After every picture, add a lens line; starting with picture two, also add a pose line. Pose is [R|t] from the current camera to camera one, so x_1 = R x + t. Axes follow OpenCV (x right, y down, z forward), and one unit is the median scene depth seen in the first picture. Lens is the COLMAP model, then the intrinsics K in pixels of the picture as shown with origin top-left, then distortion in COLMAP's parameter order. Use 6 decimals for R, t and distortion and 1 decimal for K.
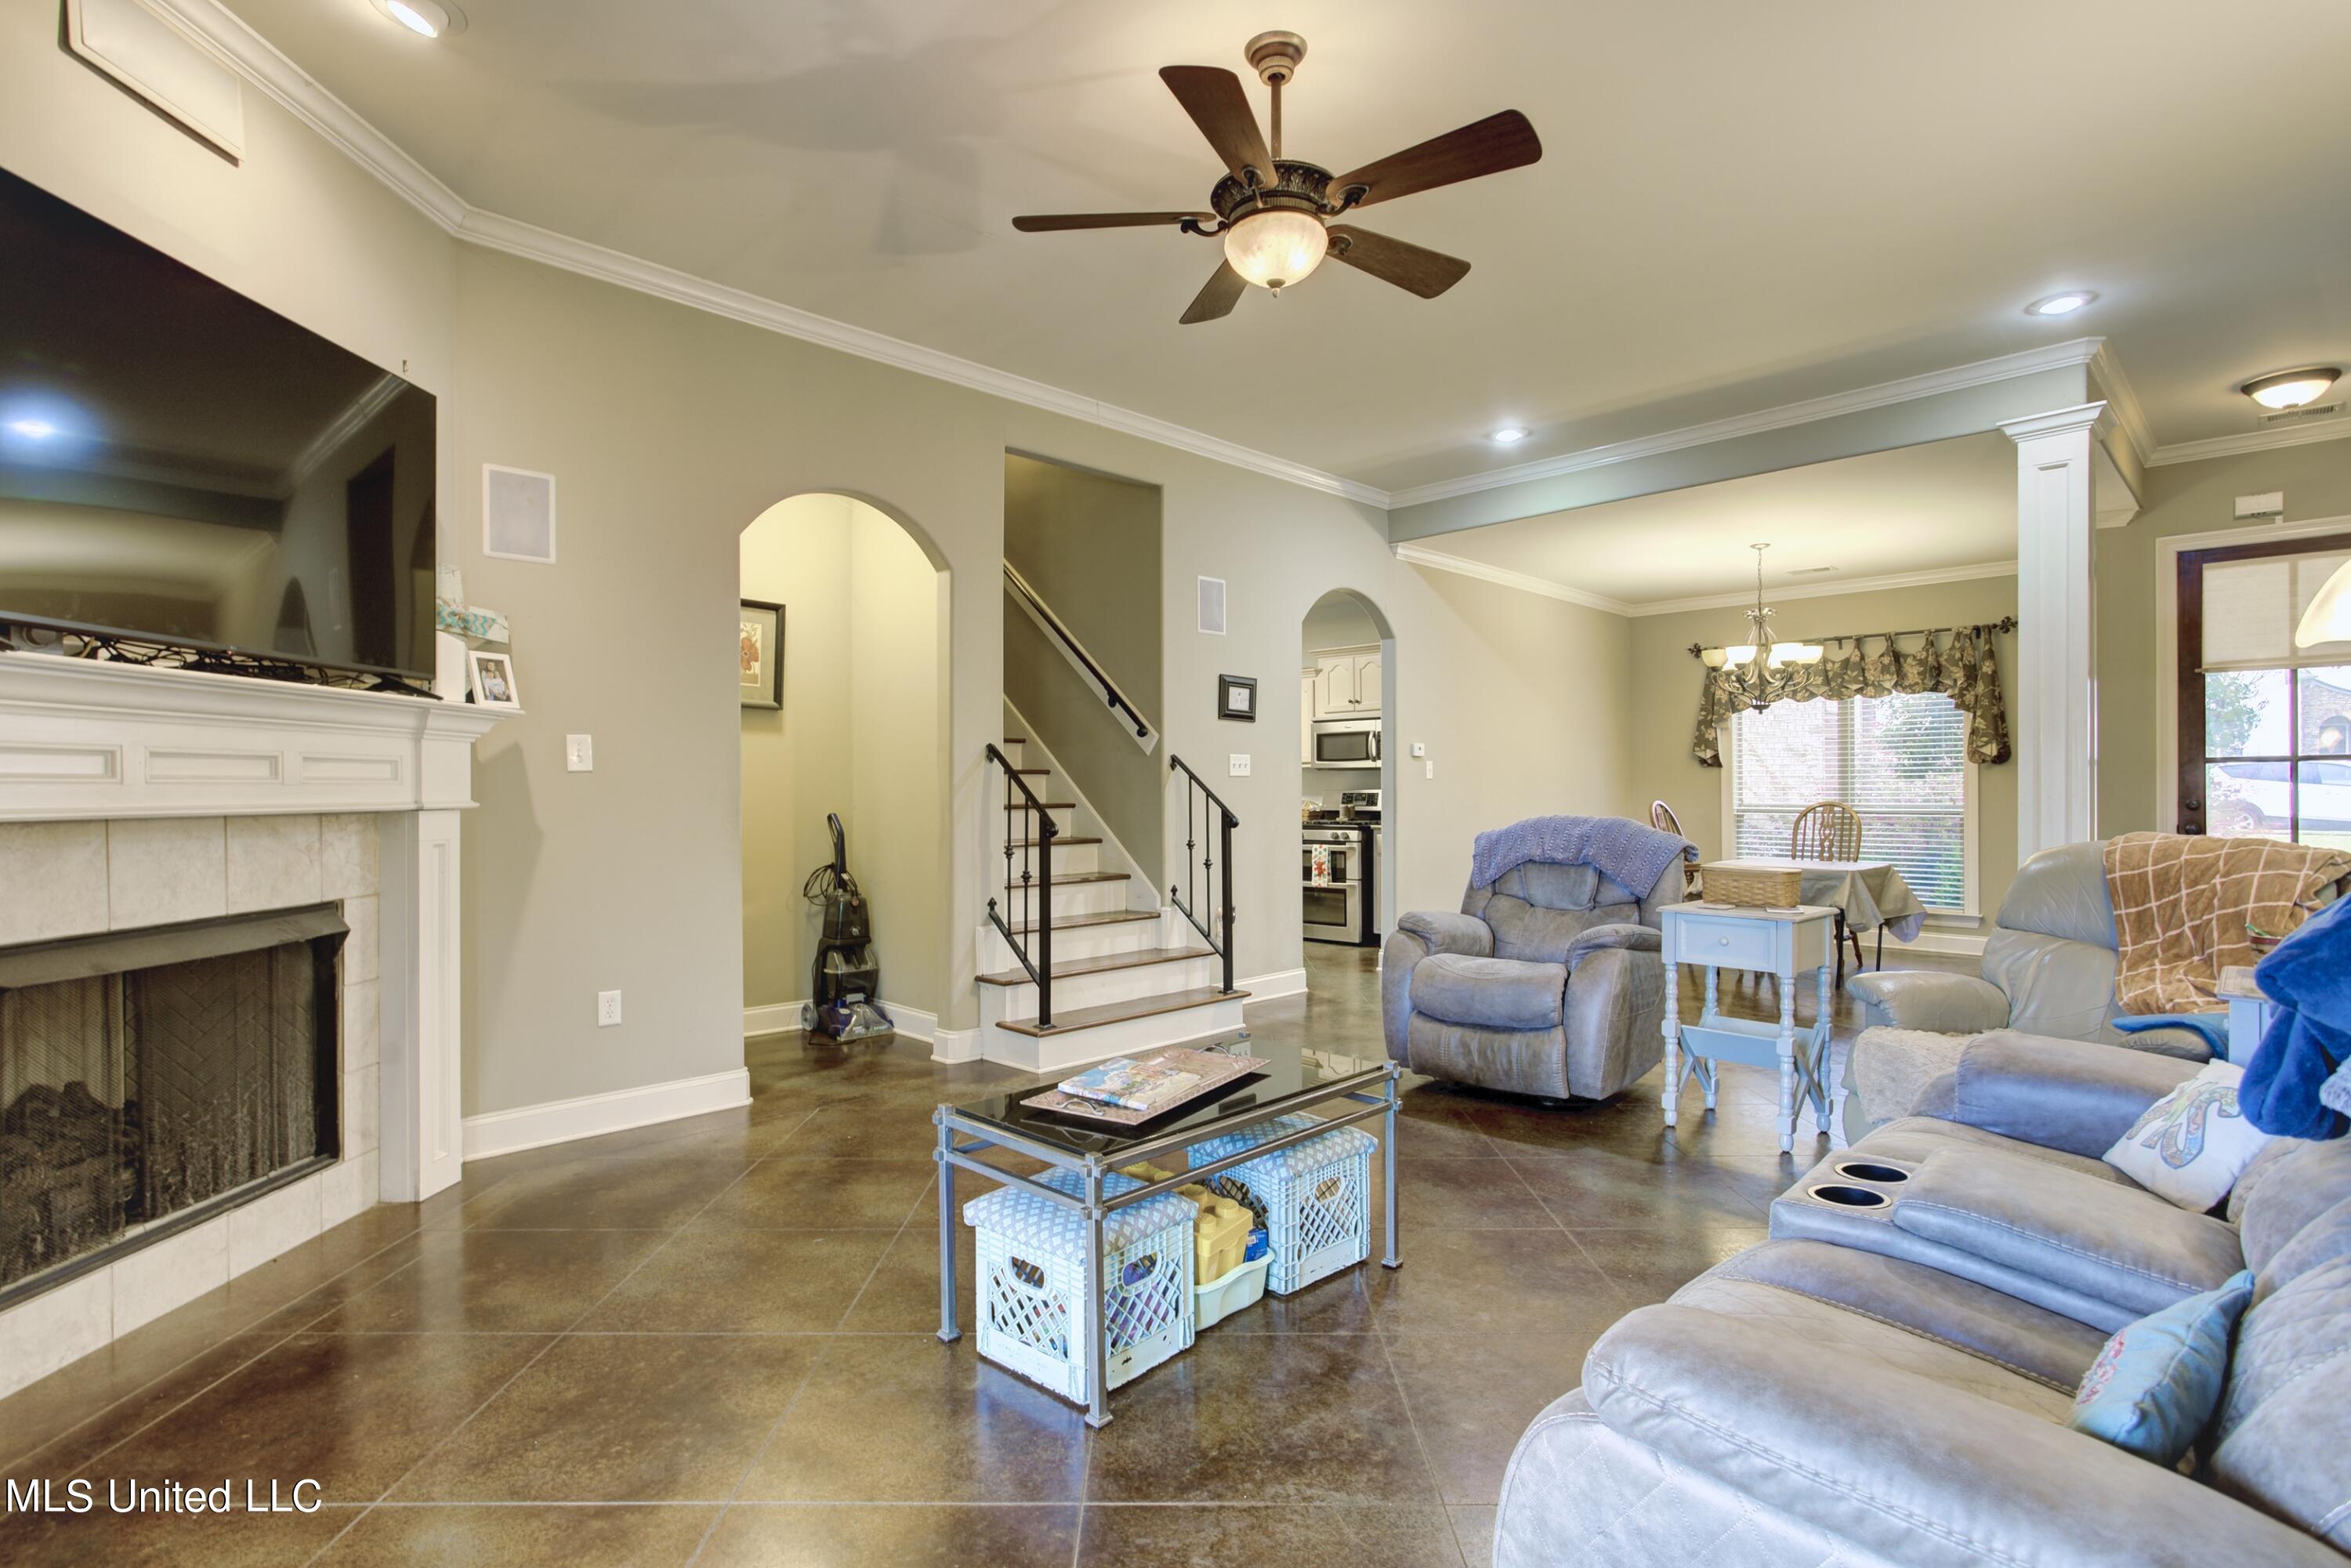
lens RADIAL K [[1143.0, 0, 1174.2], [0, 1143.0, 787.8], [0, 0, 1]] dist [-0.011434, 0.003800]
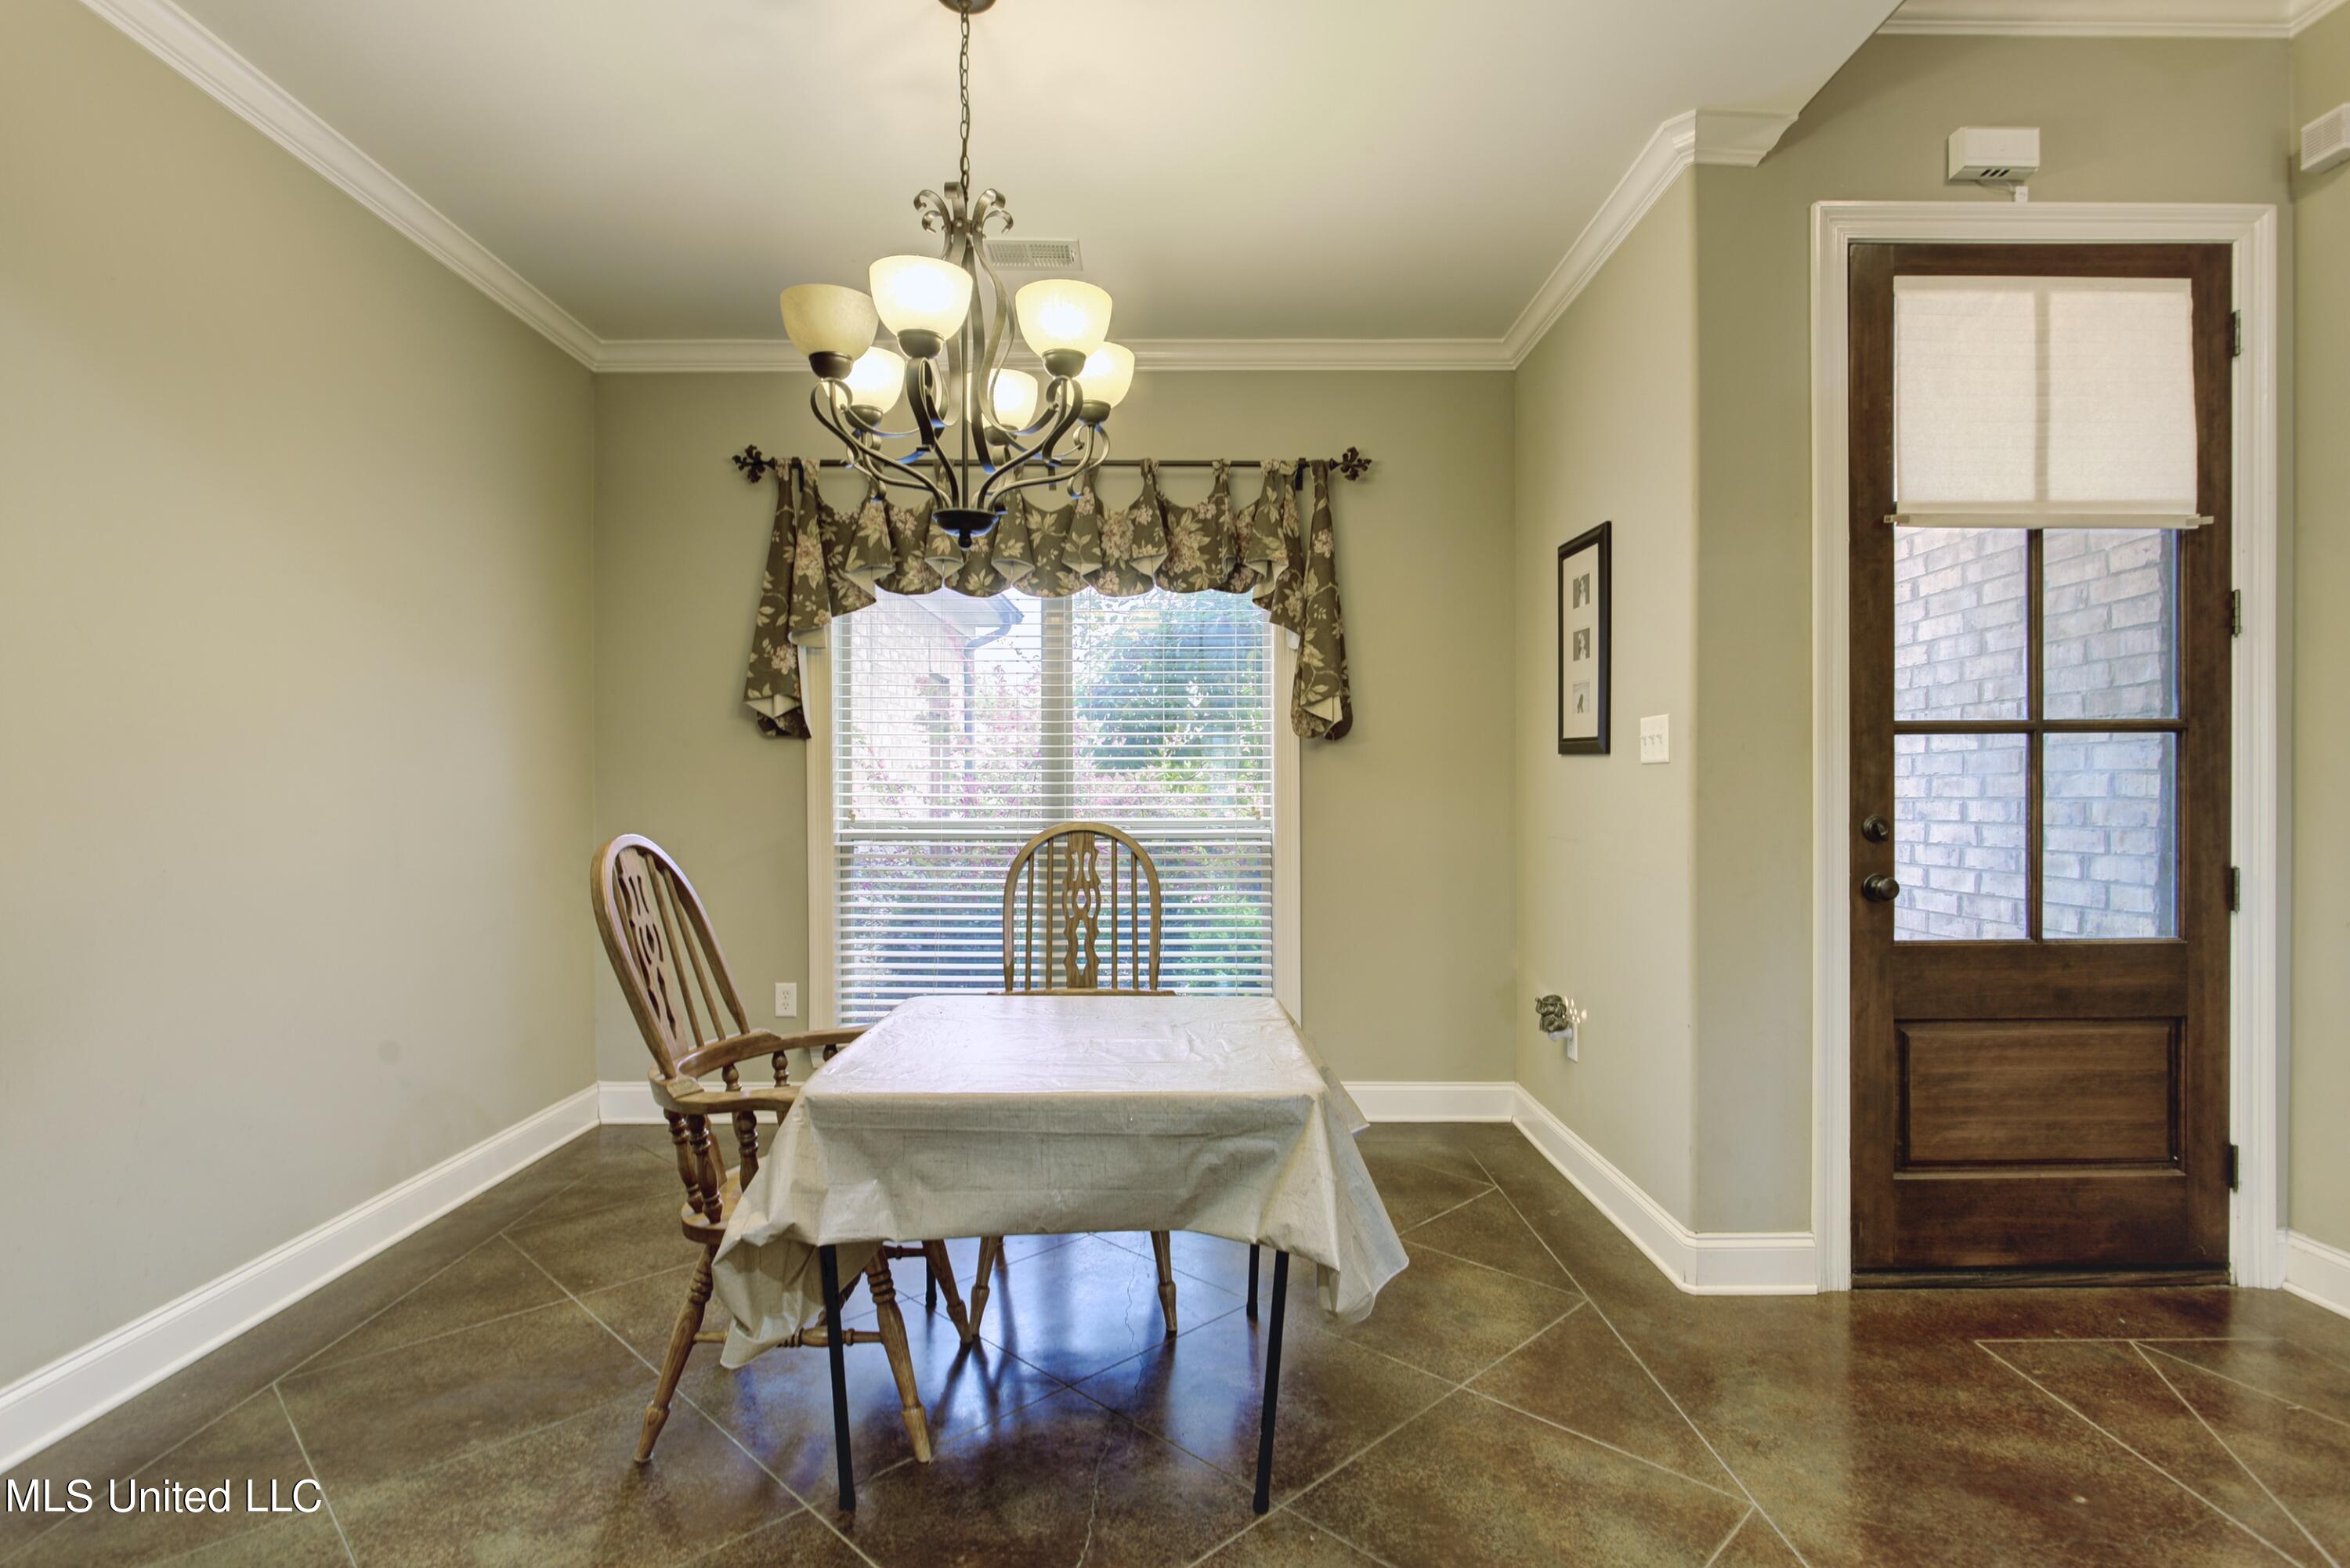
lens RADIAL K [[1142.5, 0, 1173.7], [0, 1142.5, 787.8], [0, 0, 1]] dist [-0.011434, 0.003800]
pose [[0.704600, -0.003106, 0.709598, 0.305285], [-0.002302, 0.999975, 0.006663, -0.002671], [-0.709601, -0.006328, 0.704575, 0.673388]]
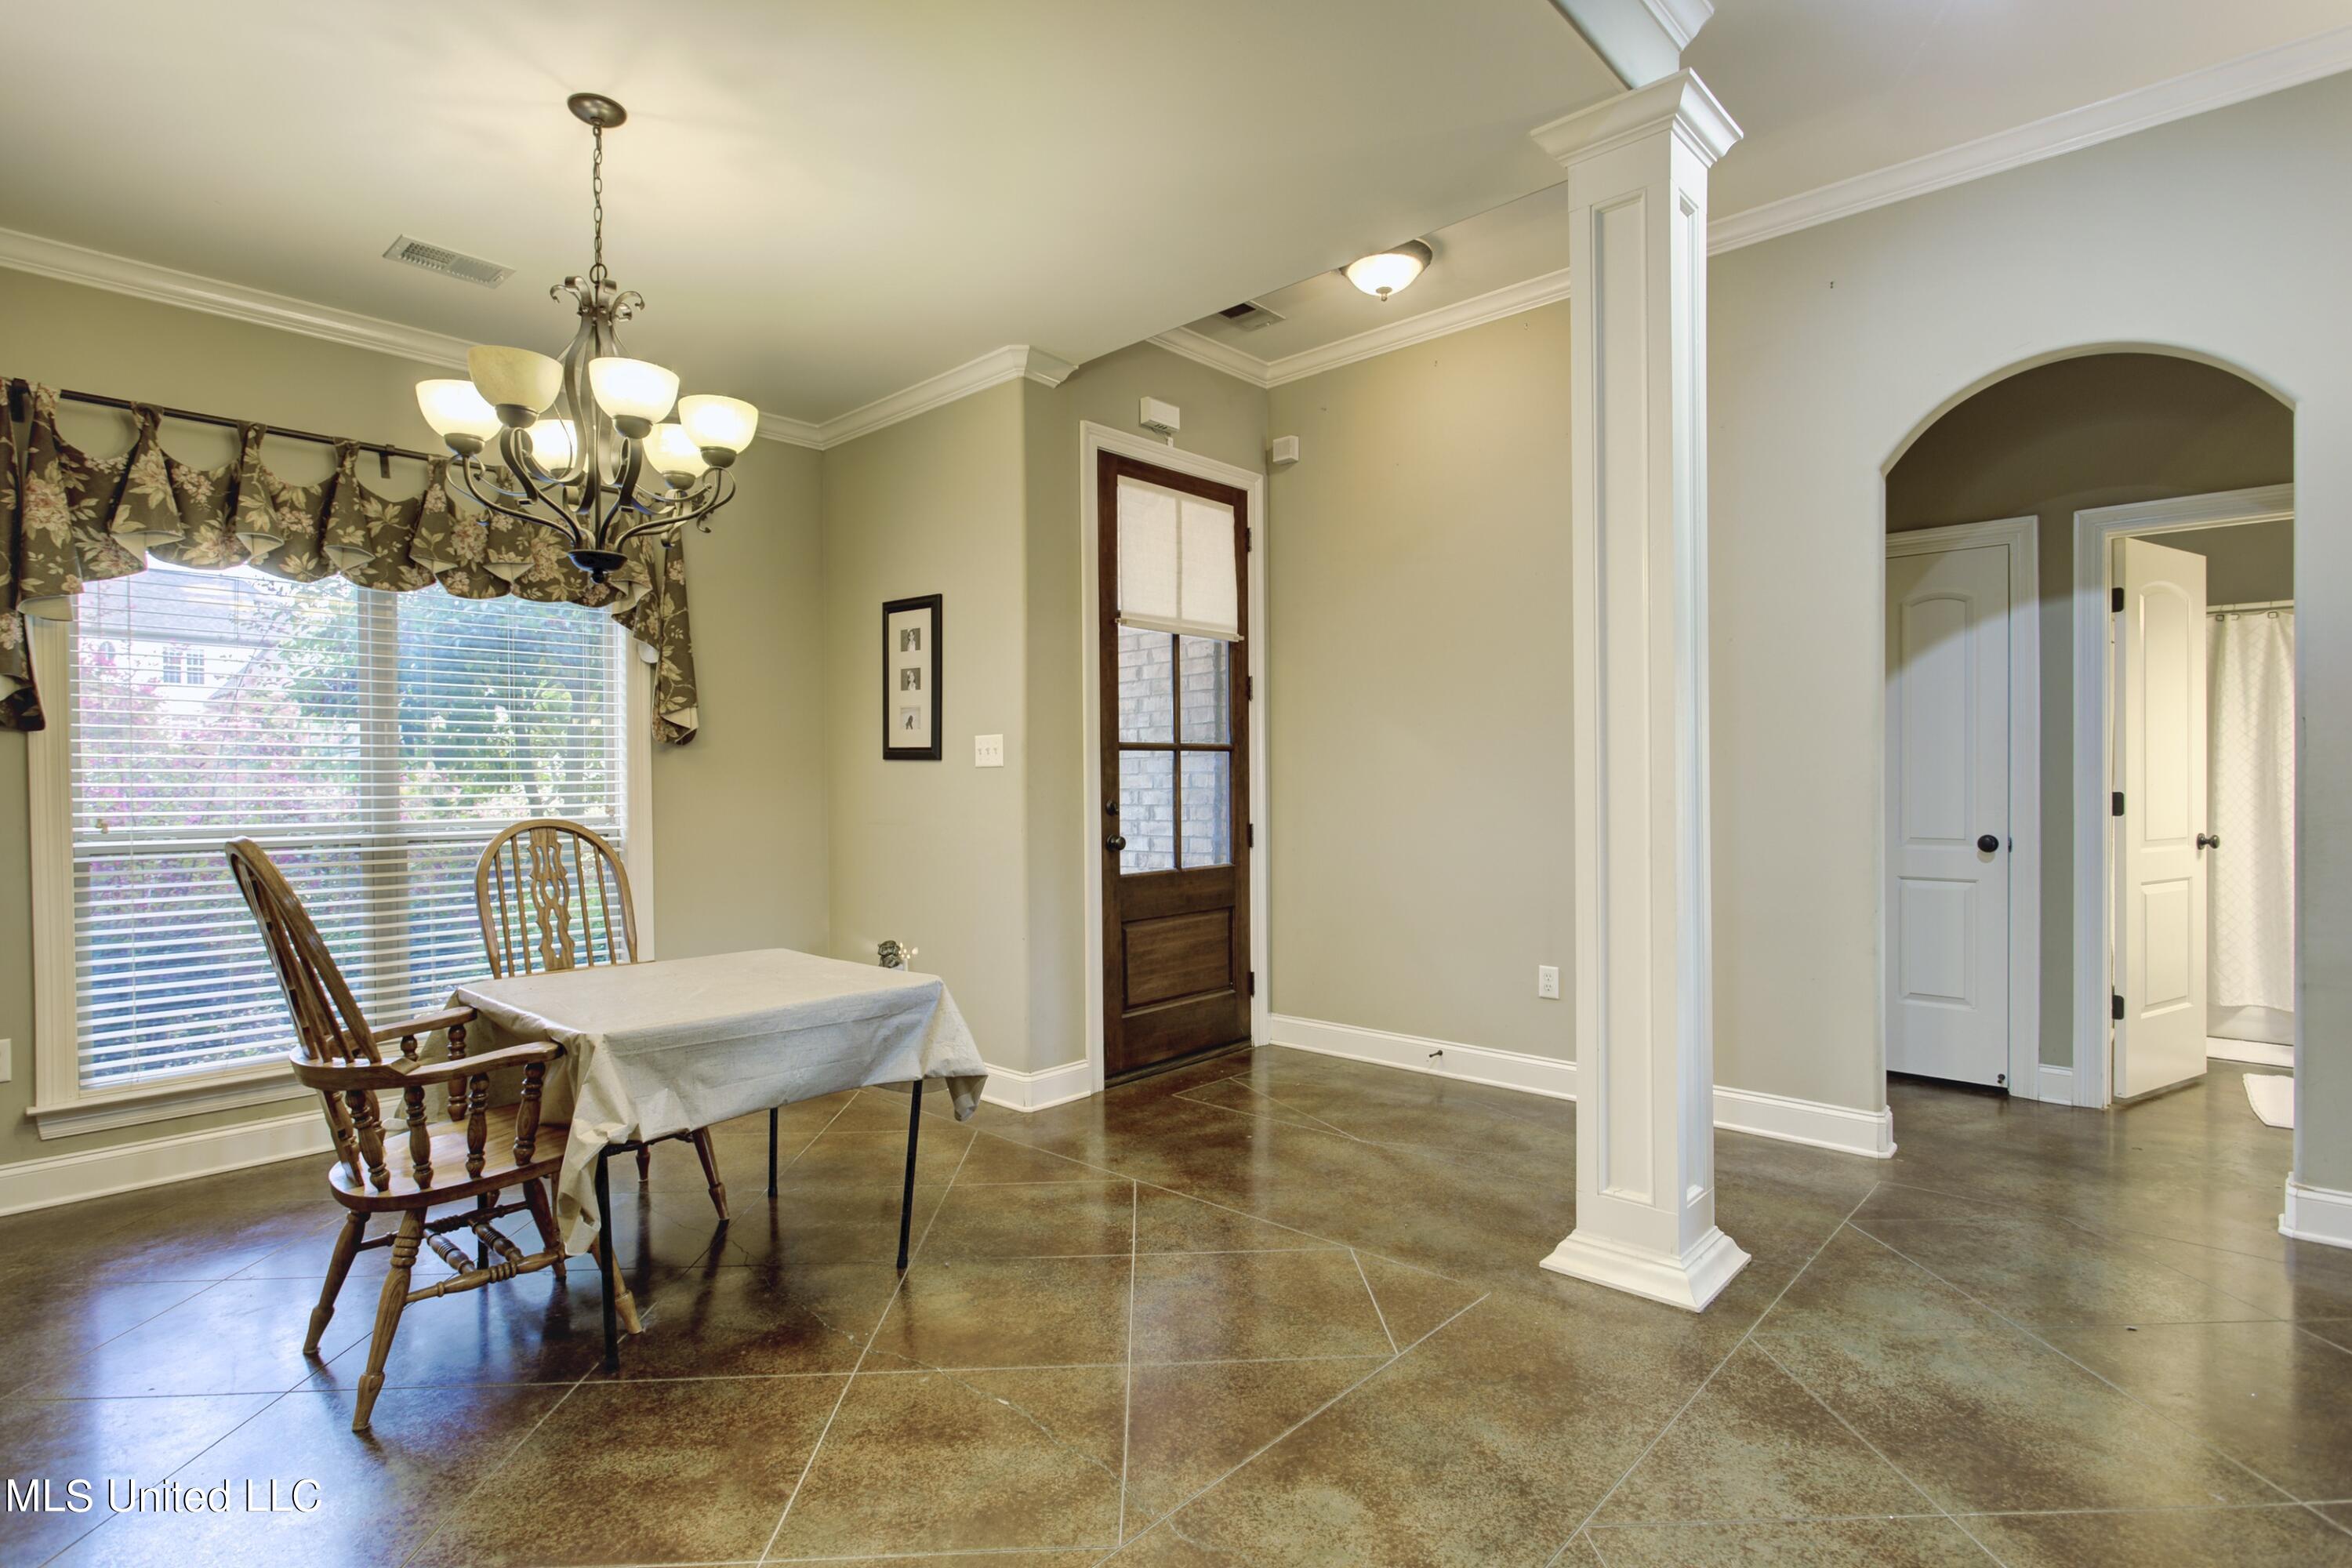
lens RADIAL K [[1143.5, 0, 1174.7], [0, 1143.5, 787.8], [0, 0, 1]] dist [-0.011434, 0.003800]
pose [[-0.038243, -0.005137, 0.999255, 0.134819], [0.003405, 0.999980, 0.005271, -0.001254], [-0.999263, 0.003604, -0.038225, 0.752195]]
